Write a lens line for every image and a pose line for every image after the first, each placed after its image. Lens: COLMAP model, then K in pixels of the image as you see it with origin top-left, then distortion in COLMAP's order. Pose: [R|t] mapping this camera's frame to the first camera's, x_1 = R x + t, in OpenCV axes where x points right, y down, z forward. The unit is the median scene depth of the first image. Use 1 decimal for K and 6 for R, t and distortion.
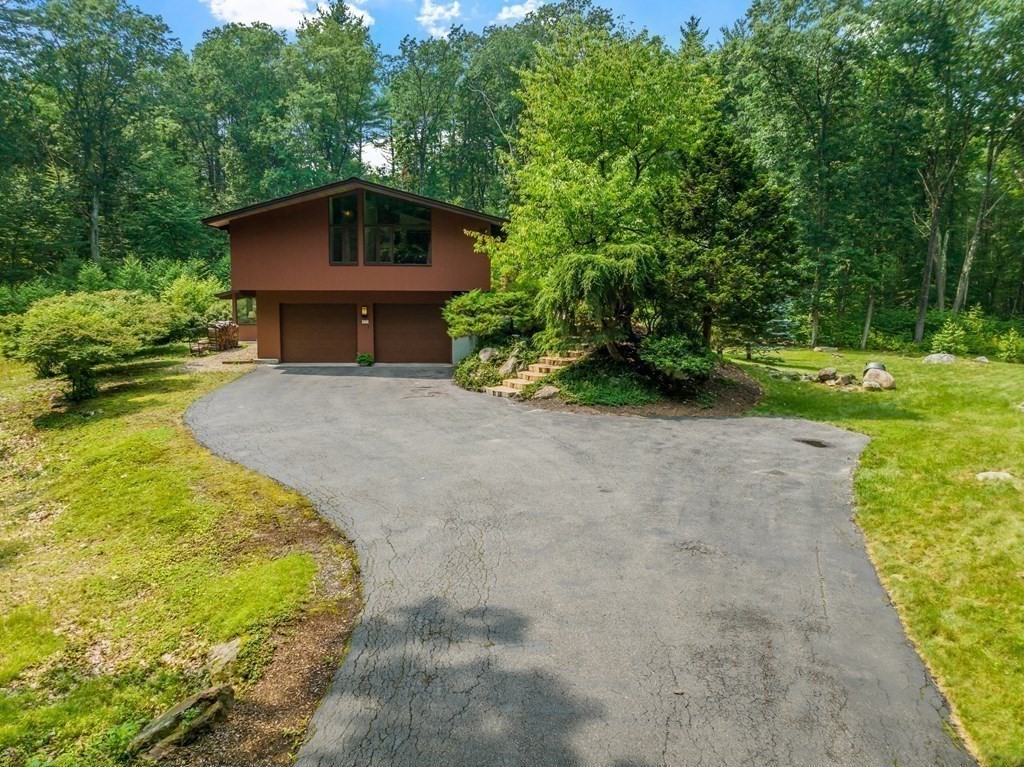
lens RADIAL K [[725.6, 0, 511.9], [0, 725.6, 384.0], [0, 0, 1]] dist [-0.010219, -0.001090]
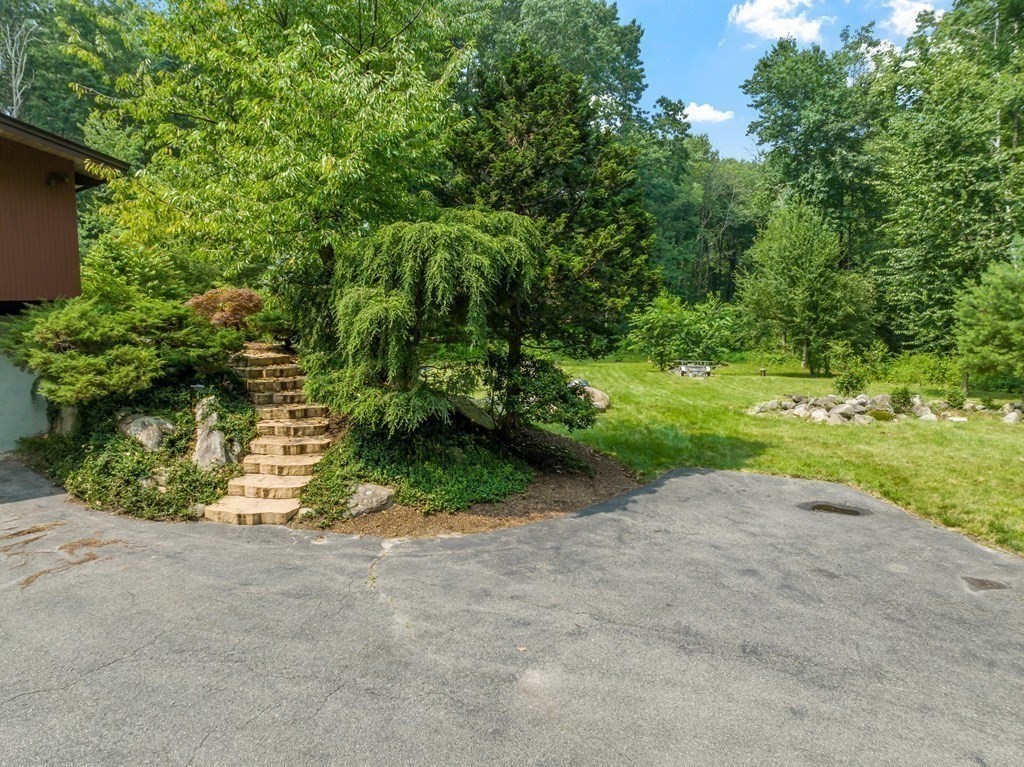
lens RADIAL K [[725.6, 0, 512.2], [0, 725.6, 380.7], [0, 0, 1]] dist [-0.010219, -0.001090]
pose [[0.715201, -0.080891, 0.694222, -0.195689], [0.100674, 0.994845, 0.012204, -0.057338], [-0.691630, 0.061162, 0.719658, 0.505134]]
